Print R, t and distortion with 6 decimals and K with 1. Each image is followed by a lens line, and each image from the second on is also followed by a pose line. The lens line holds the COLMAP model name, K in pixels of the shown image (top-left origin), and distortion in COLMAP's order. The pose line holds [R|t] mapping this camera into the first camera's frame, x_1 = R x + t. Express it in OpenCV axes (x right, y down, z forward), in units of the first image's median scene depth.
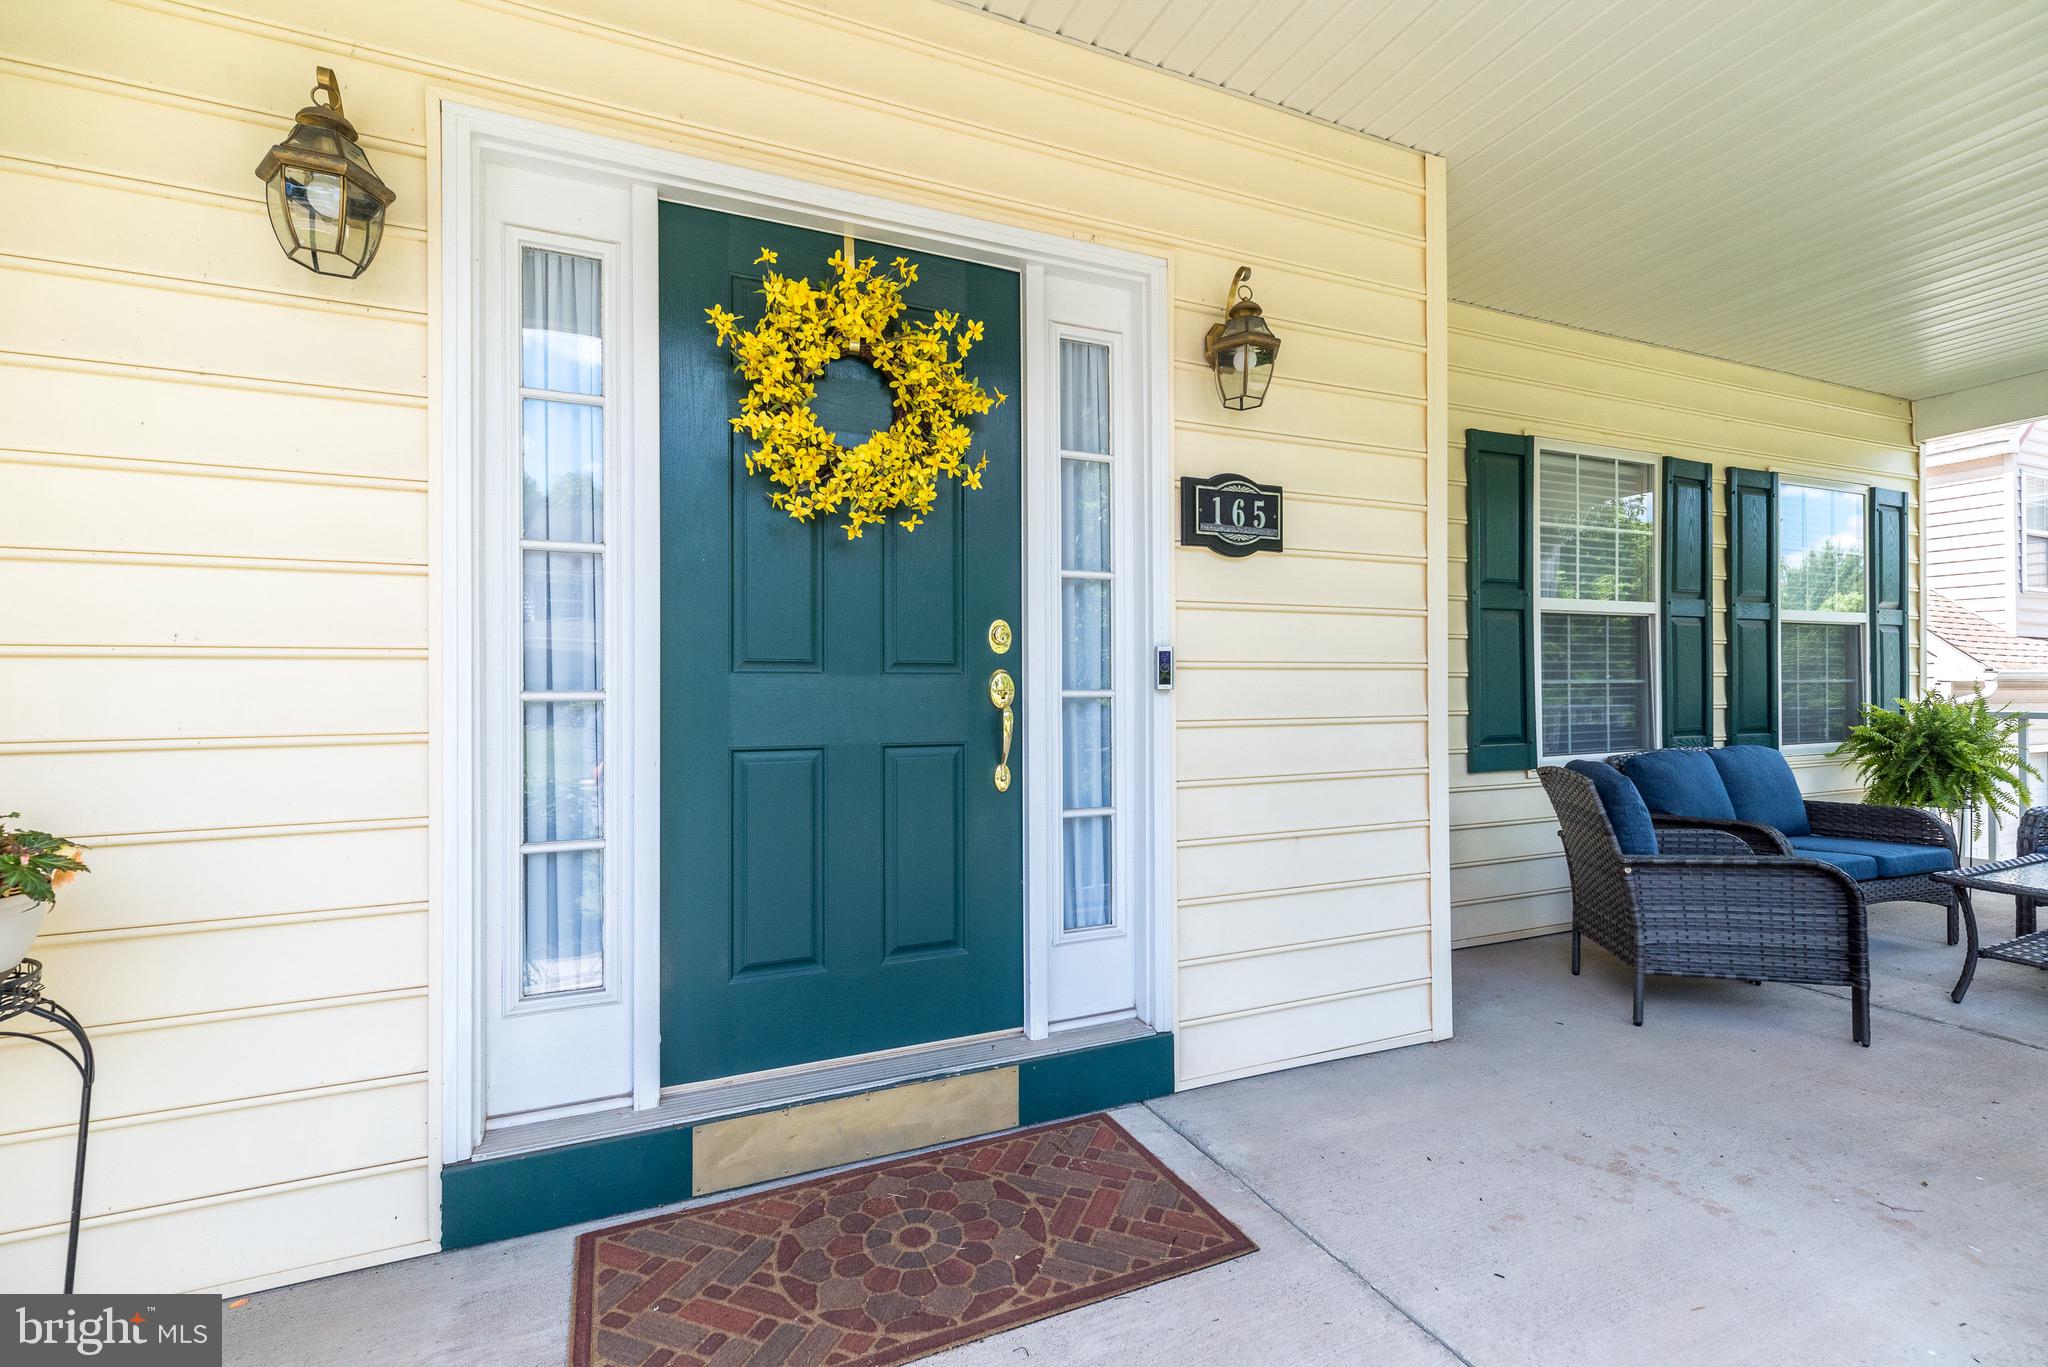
lens RADIAL K [[919.5, 0, 1012.2], [0, 919.5, 703.0], [0, 0, 1]] dist [0.015445, 0.001074]
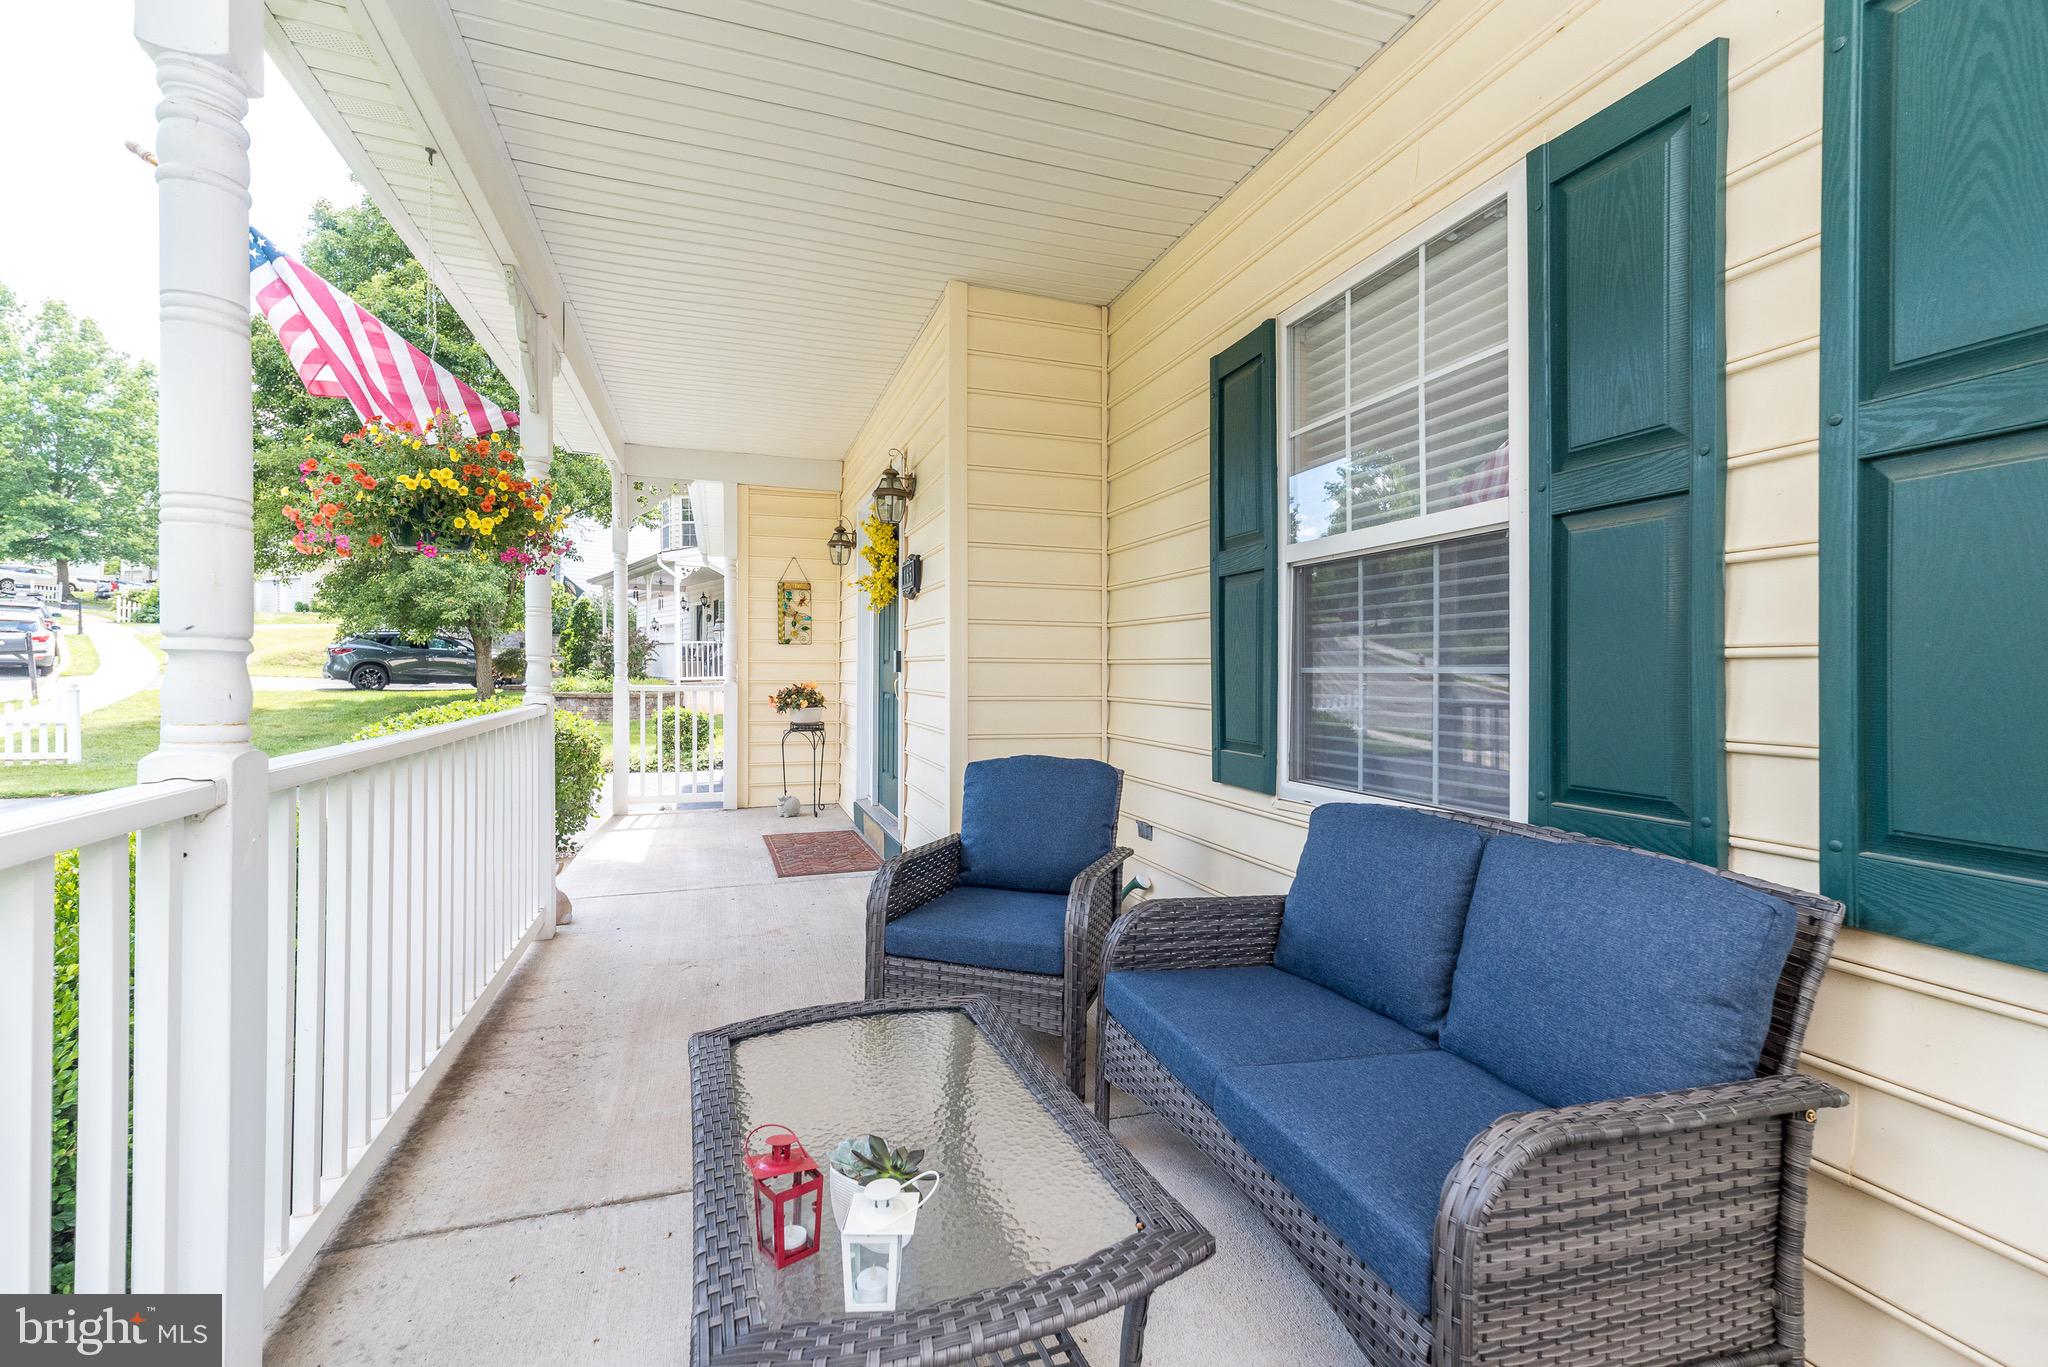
lens RADIAL K [[919.5, 0, 1018.0], [0, 919.5, 688.6], [0, 0, 1]] dist [0.015445, 0.001074]
pose [[-0.107661, 0.032451, -0.993658, 1.100112], [-0.014054, 0.999318, 0.034159, -0.025301], [0.994088, 0.017642, -0.107131, 0.760439]]
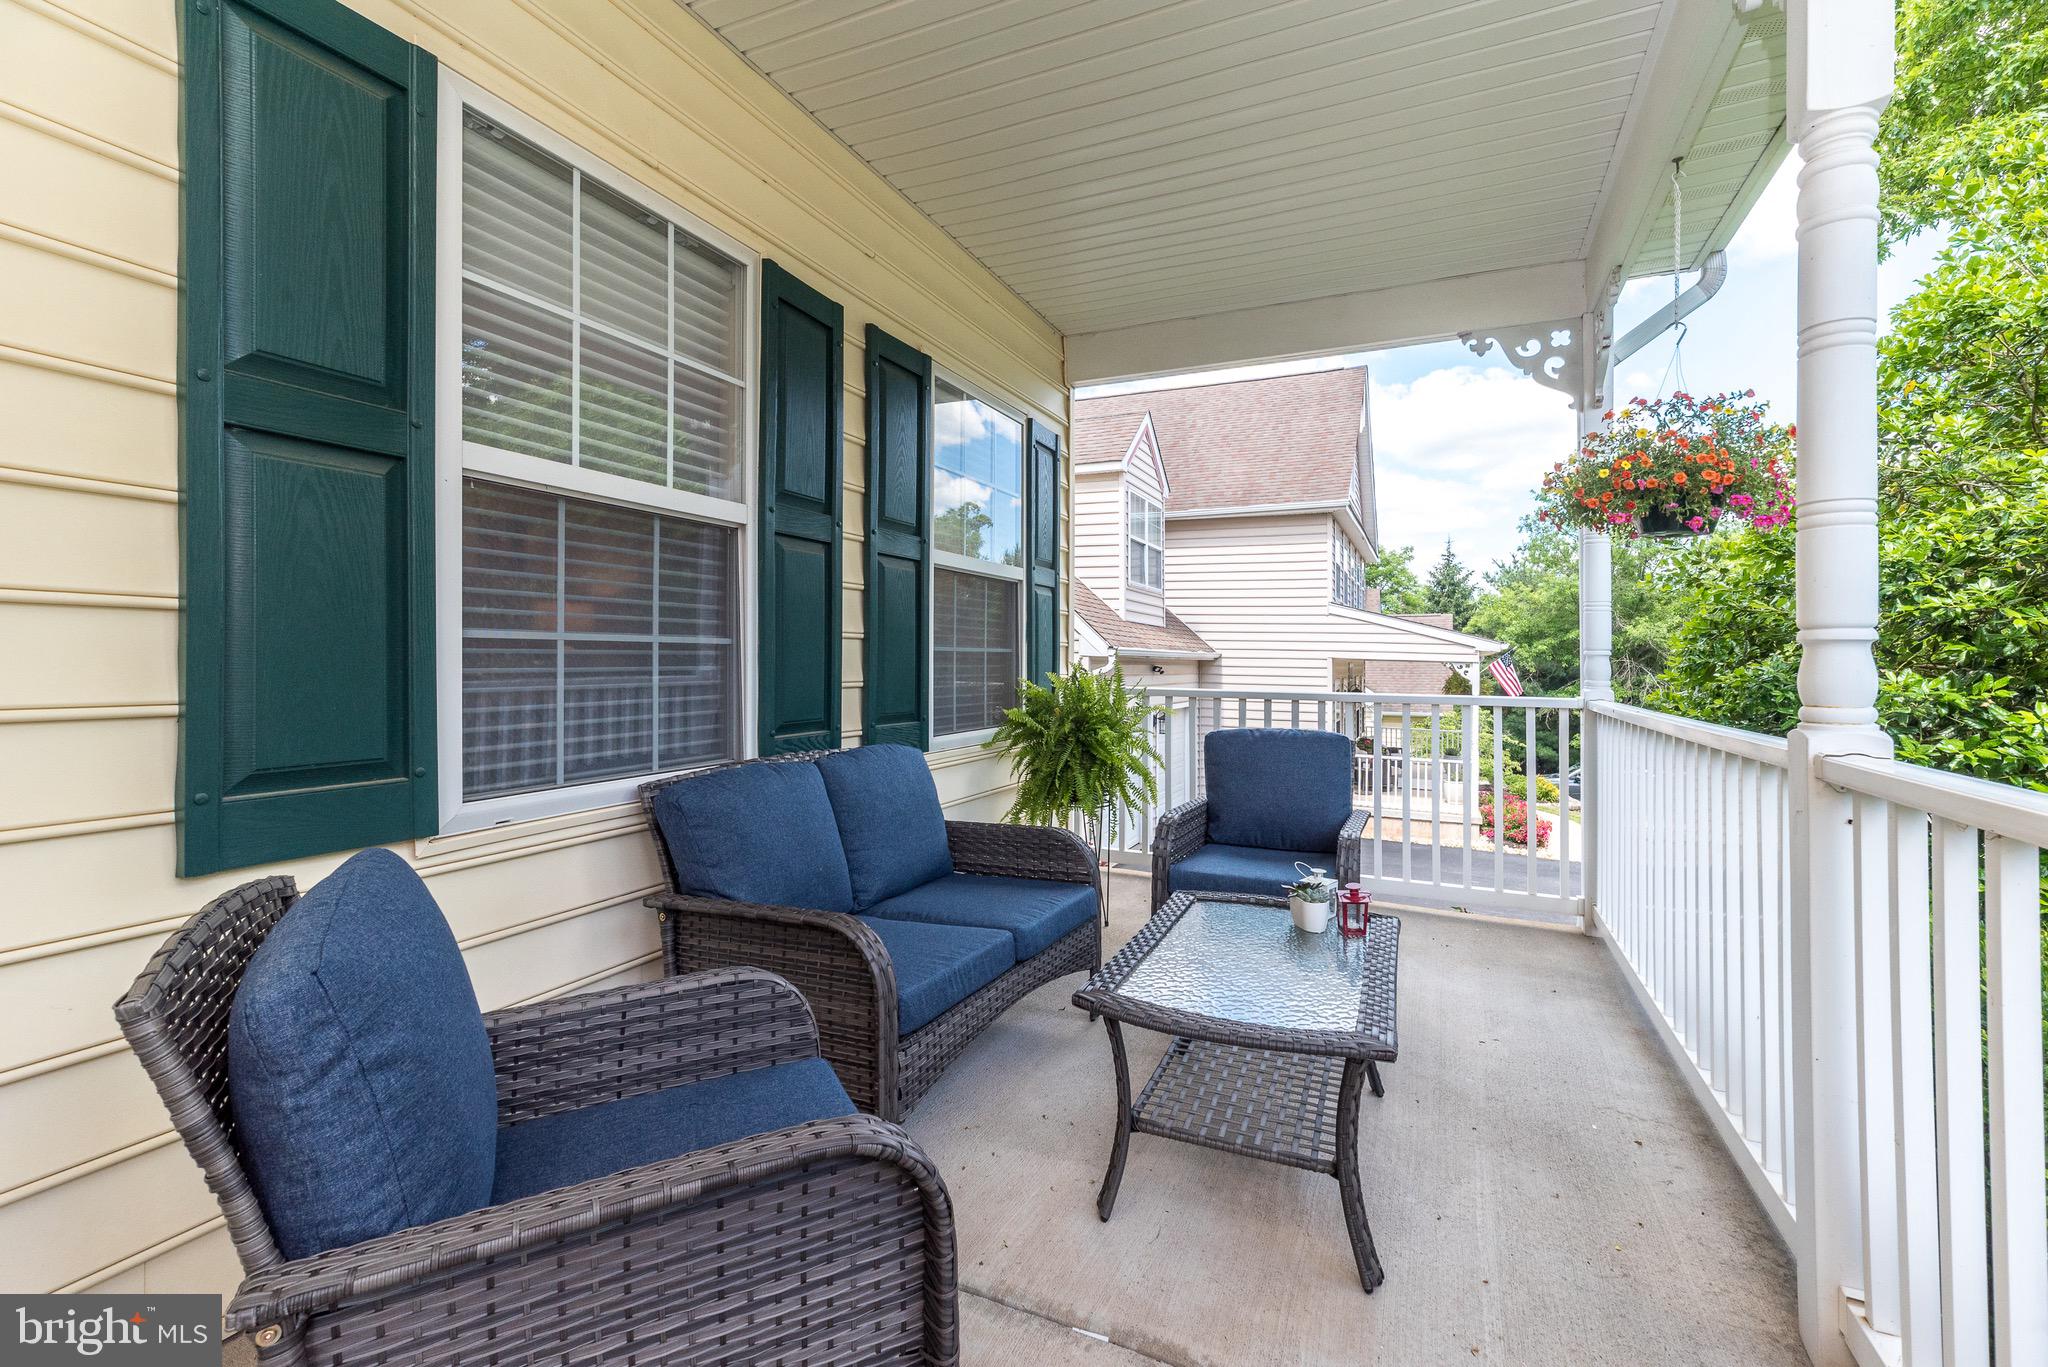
lens RADIAL K [[919.5, 0, 1025.9], [0, 919.5, 644.5], [0, 0, 1]] dist [0.015445, 0.001074]
pose [[0.750301, 0.026886, 0.660550, 0.418953], [-0.009301, 0.999503, -0.030116, -0.005532], [-0.661031, 0.016452, 0.750178, 0.426952]]
